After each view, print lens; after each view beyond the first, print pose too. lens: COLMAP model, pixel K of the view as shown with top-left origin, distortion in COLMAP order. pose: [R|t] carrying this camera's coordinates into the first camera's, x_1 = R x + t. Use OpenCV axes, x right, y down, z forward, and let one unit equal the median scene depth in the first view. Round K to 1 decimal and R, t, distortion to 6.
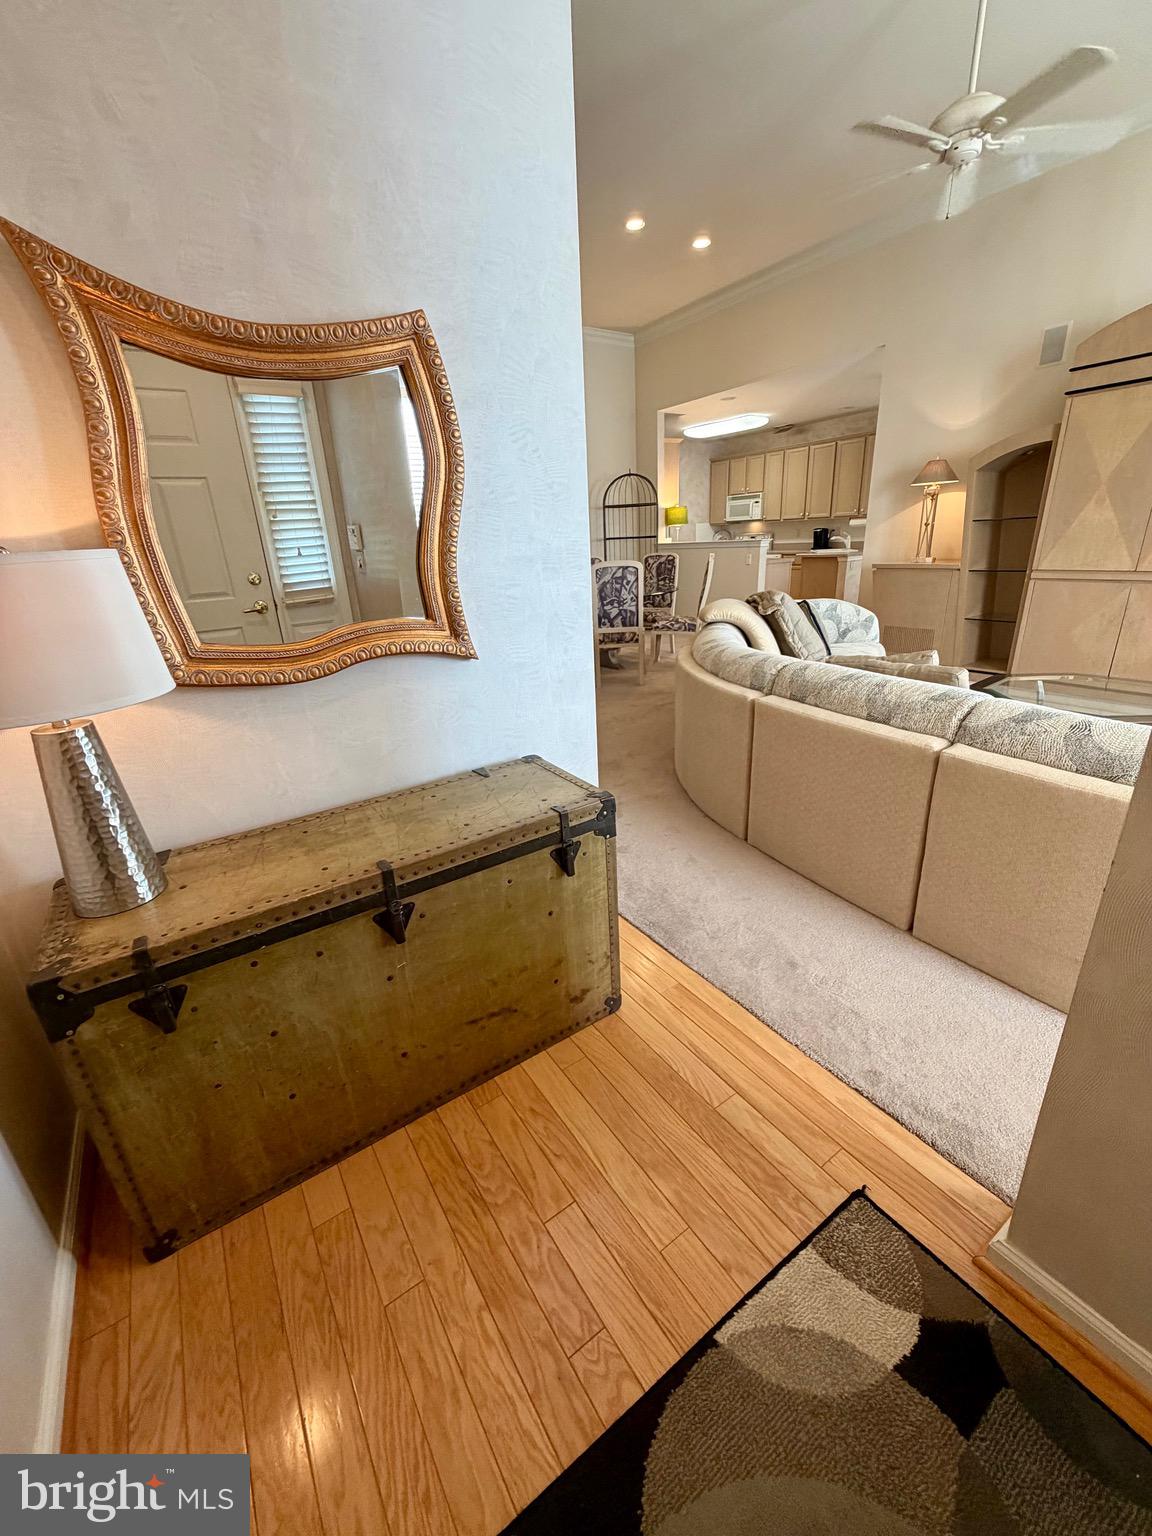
lens RADIAL K [[612.8, 0, 576.0], [0, 612.8, 768.0], [0, 0, 1]] dist [0.000667, 0.000185]
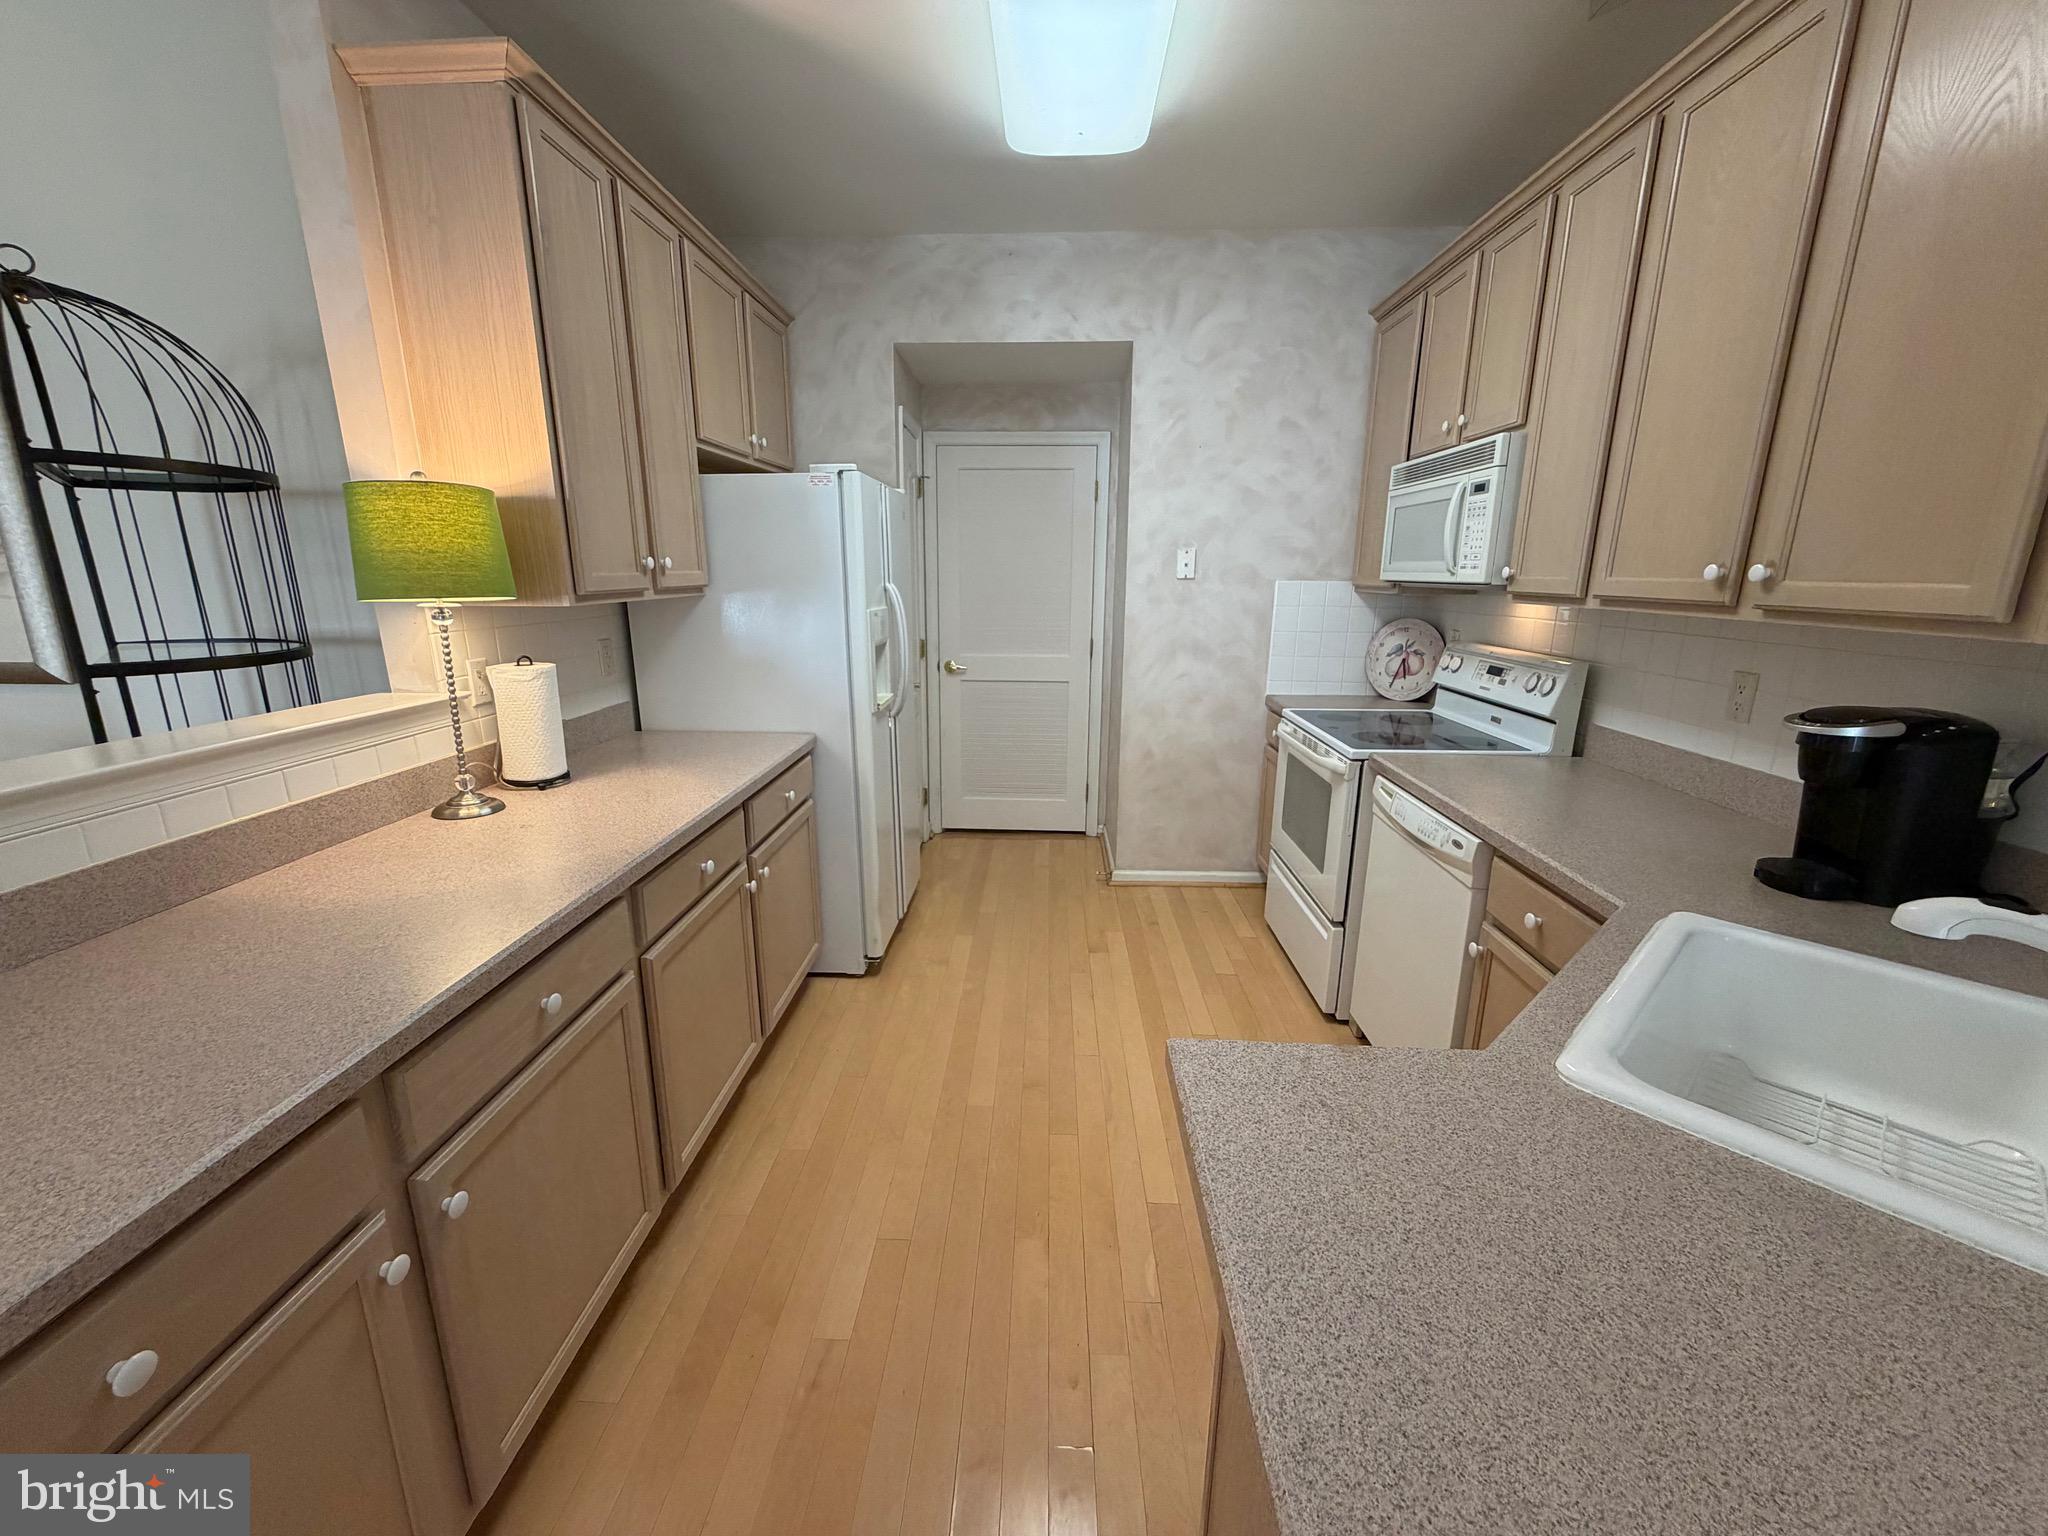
lens RADIAL K [[817.1, 0, 1015.4], [0, 817.1, 768.9], [0, 0, 1]] dist [0.000667, 0.000185]
pose [[0.795699, 0.194950, -0.573461, 0.362135], [-0.254857, 0.966655, -0.025007, -0.340684], [0.549464, 0.166048, 0.818851, 0.806204]]
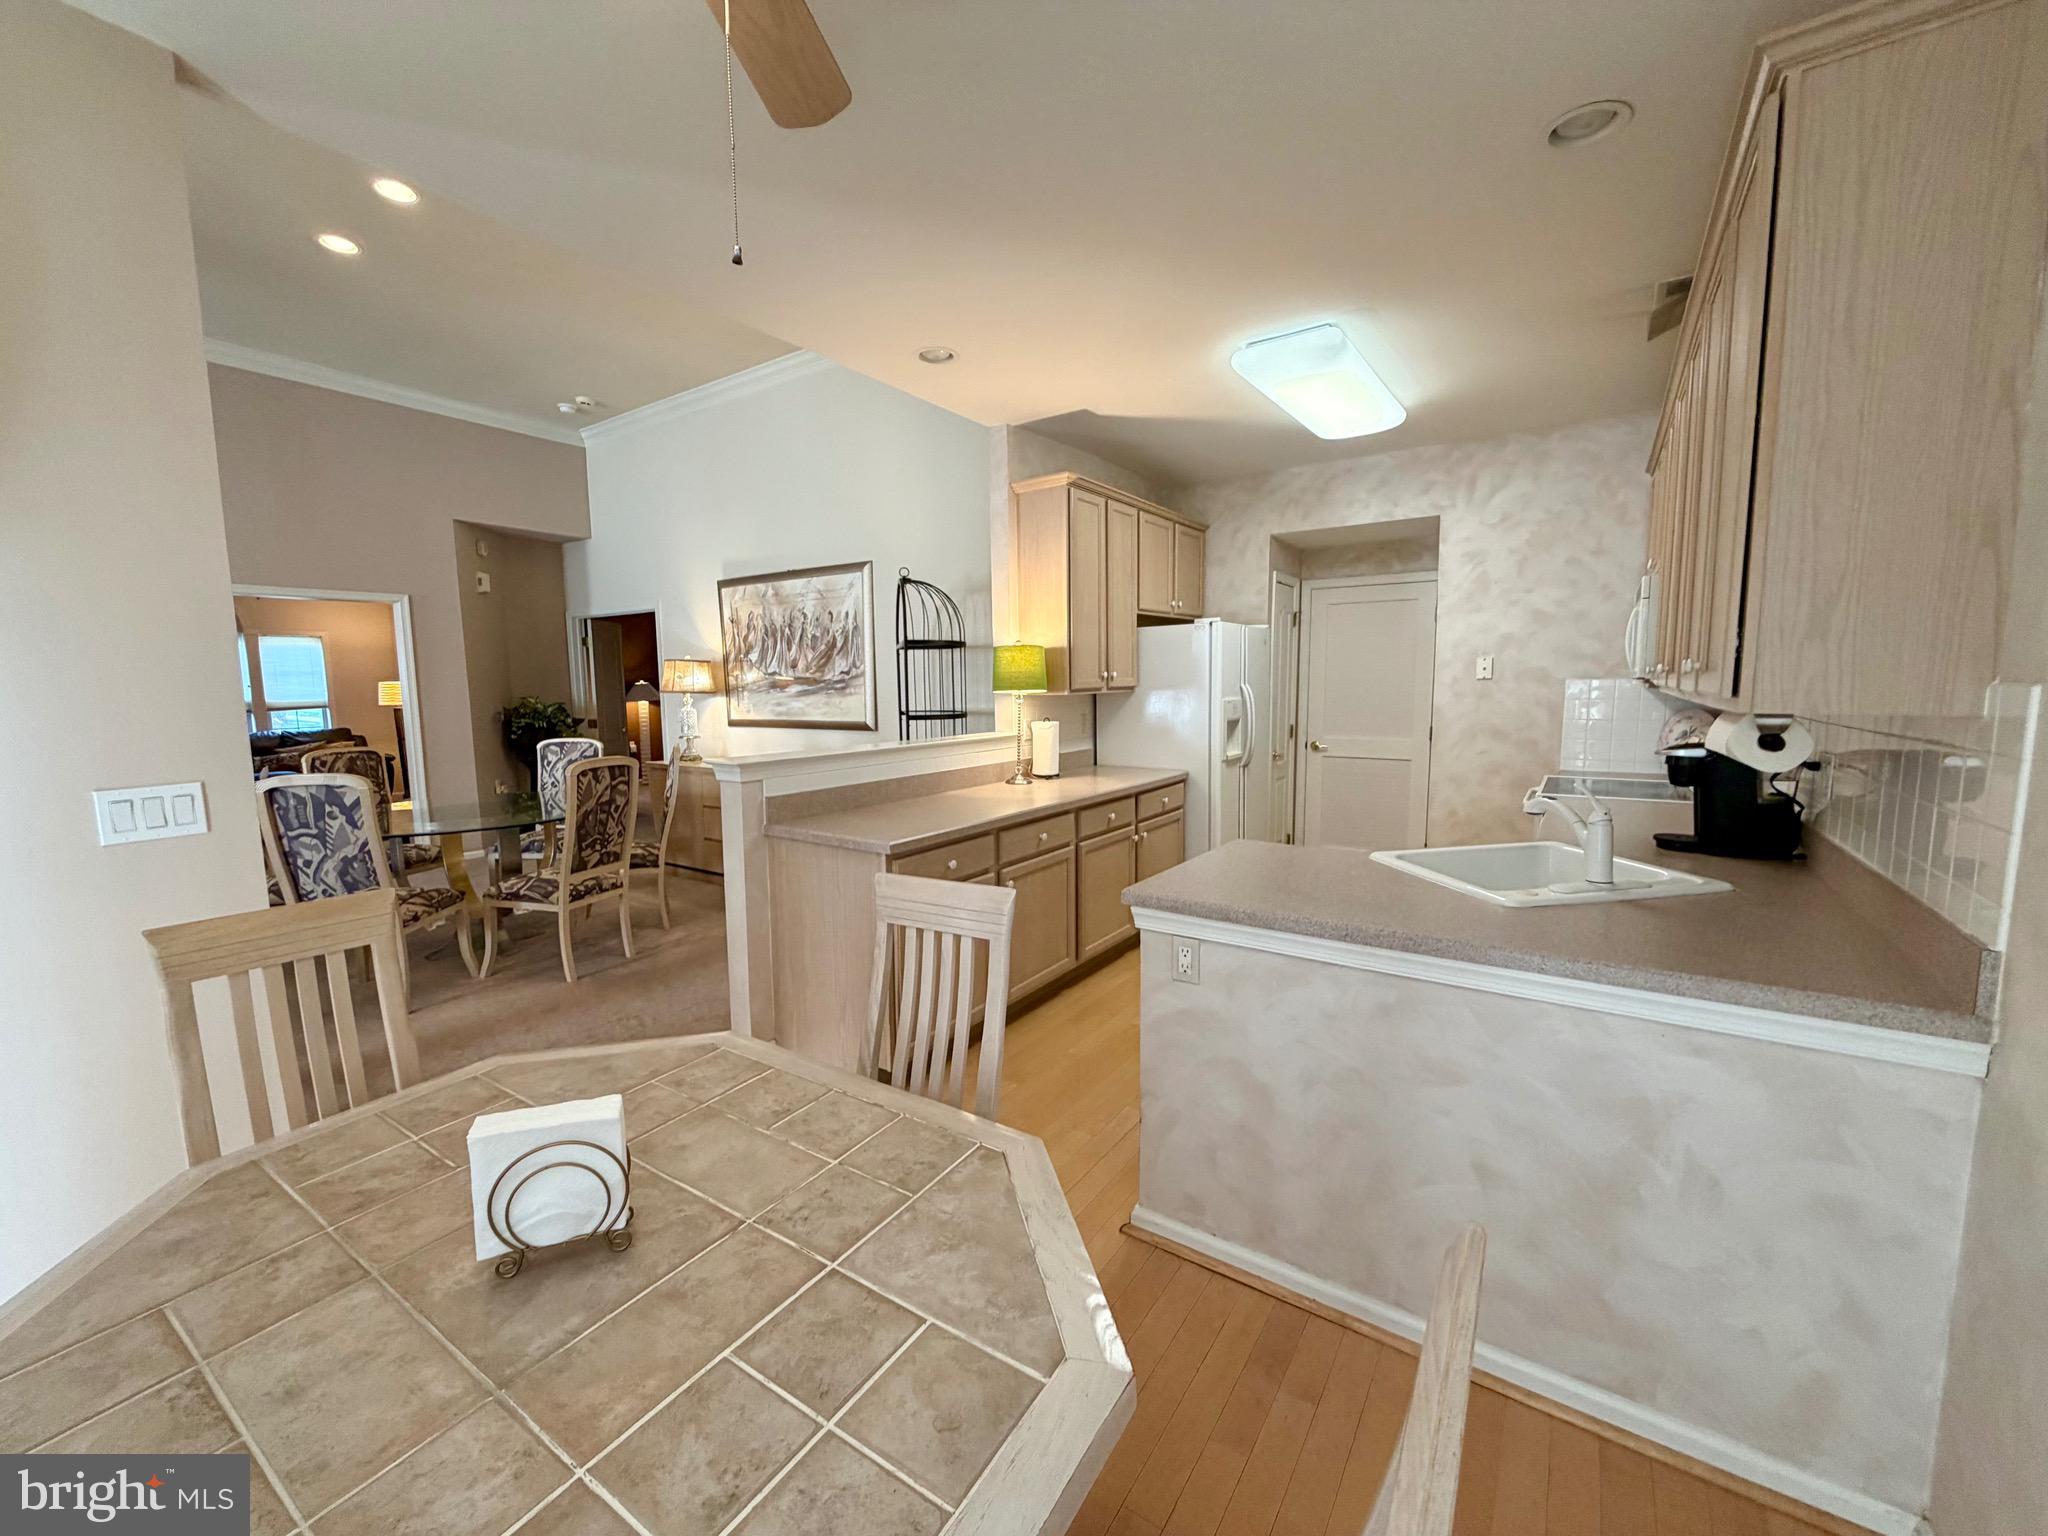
lens RADIAL K [[817.1, 0, 1015.4], [0, 817.1, 768.9], [0, 0, 1]] dist [0.000667, 0.000185]
pose [[0.348403, 0.146061, -0.925895, 0.556433], [-0.336266, 0.941510, 0.021991, -0.319002], [0.874952, 0.303685, 0.377141, 0.725078]]
